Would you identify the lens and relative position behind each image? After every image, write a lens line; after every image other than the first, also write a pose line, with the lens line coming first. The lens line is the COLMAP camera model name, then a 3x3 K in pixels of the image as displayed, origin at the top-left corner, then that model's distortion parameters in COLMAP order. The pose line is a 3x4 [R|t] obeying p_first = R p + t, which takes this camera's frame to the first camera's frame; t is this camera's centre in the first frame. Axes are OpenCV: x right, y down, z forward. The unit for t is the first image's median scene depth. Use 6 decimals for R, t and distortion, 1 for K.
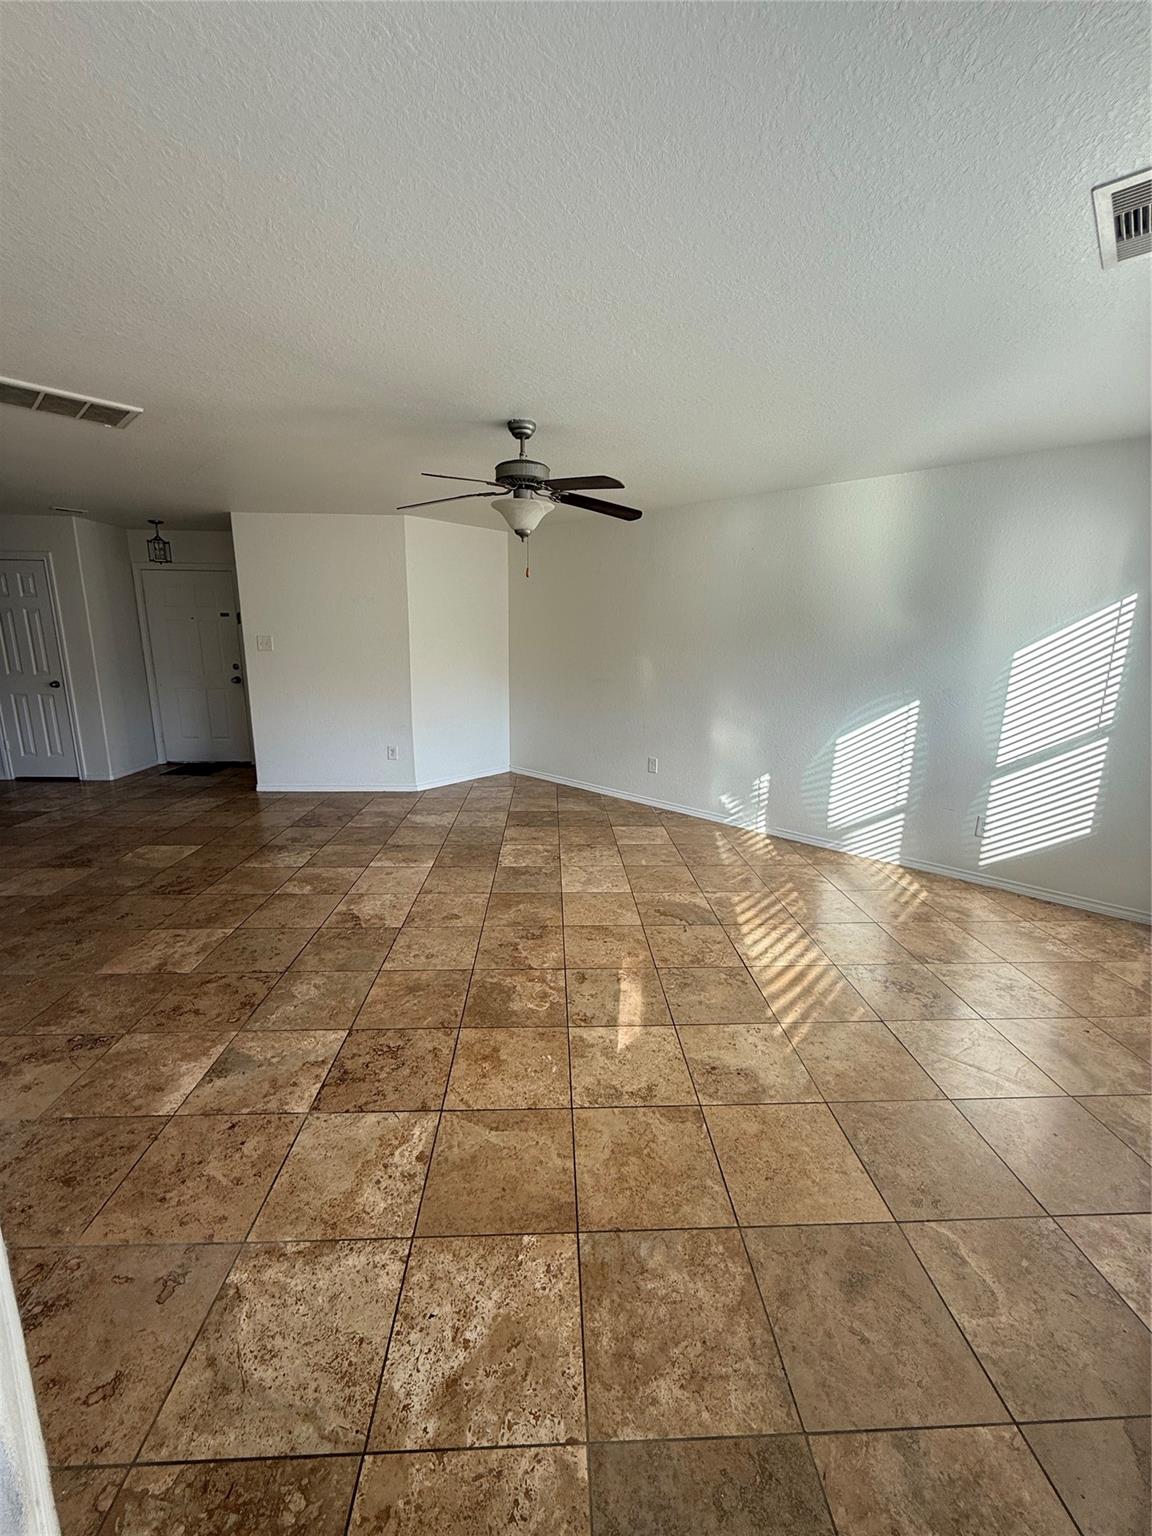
lens RADIAL K [[612.1, 0, 574.8], [0, 612.1, 762.2], [0, 0, 1]] dist [-0.000237, -0.000267]
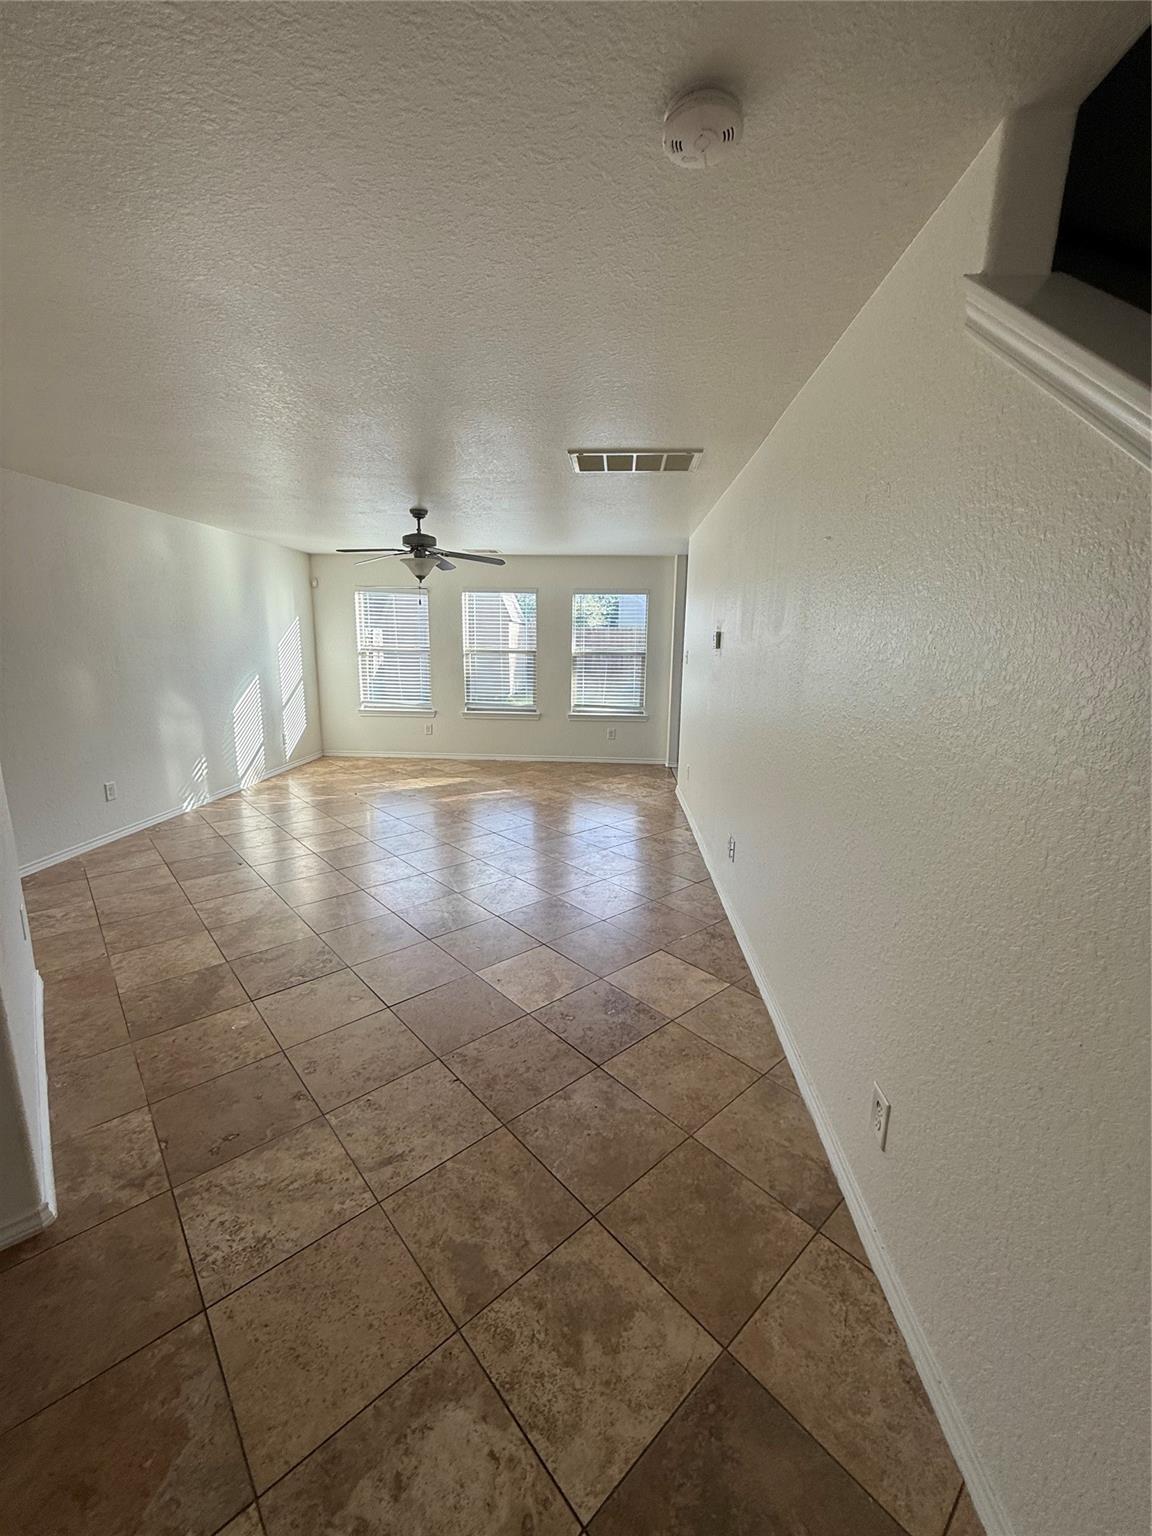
lens RADIAL K [[612.1, 0, 574.8], [0, 612.1, 762.2], [0, 0, 1]] dist [-0.000237, -0.000267]
pose [[-0.629749, -0.177757, 0.756187, -1.319799], [0.140201, 0.931470, 0.335720, -0.330849], [-0.764042, 0.317437, -0.561671, 1.395593]]
